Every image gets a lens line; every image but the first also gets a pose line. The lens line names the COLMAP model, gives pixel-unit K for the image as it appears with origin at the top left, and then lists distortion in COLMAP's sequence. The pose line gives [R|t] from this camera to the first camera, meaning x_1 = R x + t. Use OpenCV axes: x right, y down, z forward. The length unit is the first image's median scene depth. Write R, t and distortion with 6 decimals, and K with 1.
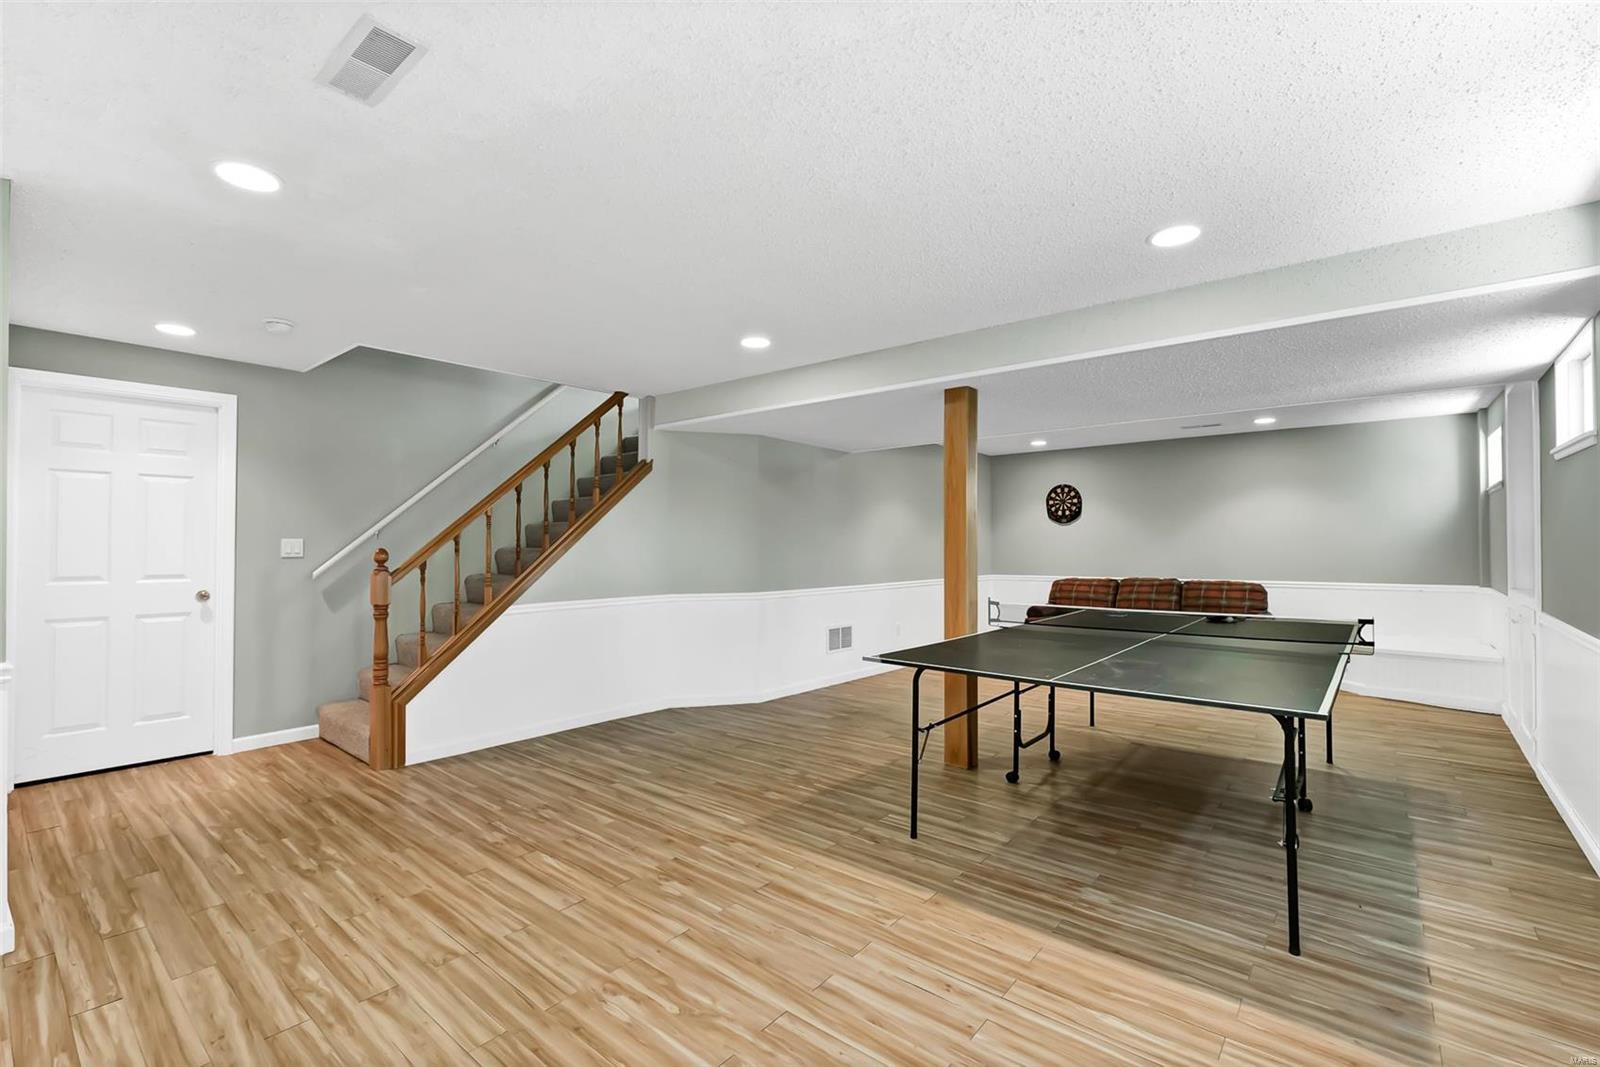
lens RADIAL K [[704.0, 0, 796.6], [0, 704.0, 536.9], [0, 0, 1]] dist [-0.004572, -0.001002]
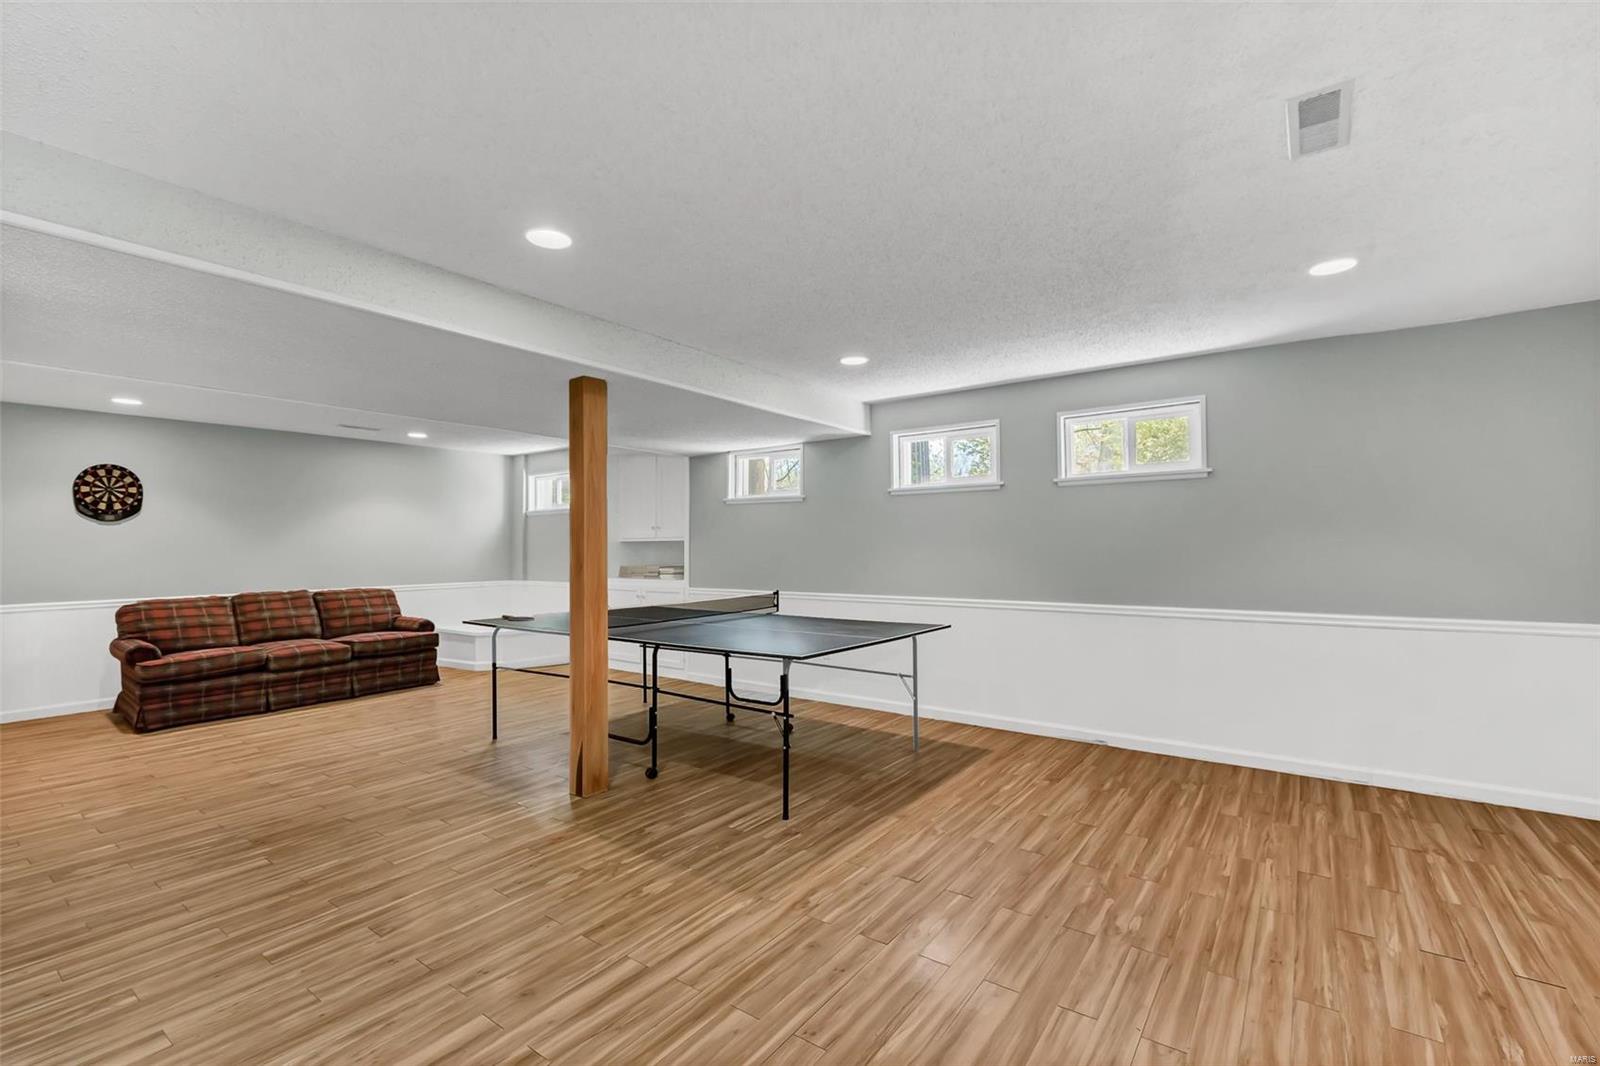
lens RADIAL K [[704.0, 0, 796.0], [0, 704.0, 532.4], [0, 0, 1]] dist [-0.004572, -0.001002]
pose [[-0.061214, 0.022693, 0.997867, -0.799023], [-0.003090, 0.999732, -0.022925, 0.010630], [-0.998120, -0.004486, -0.061128, 0.911927]]
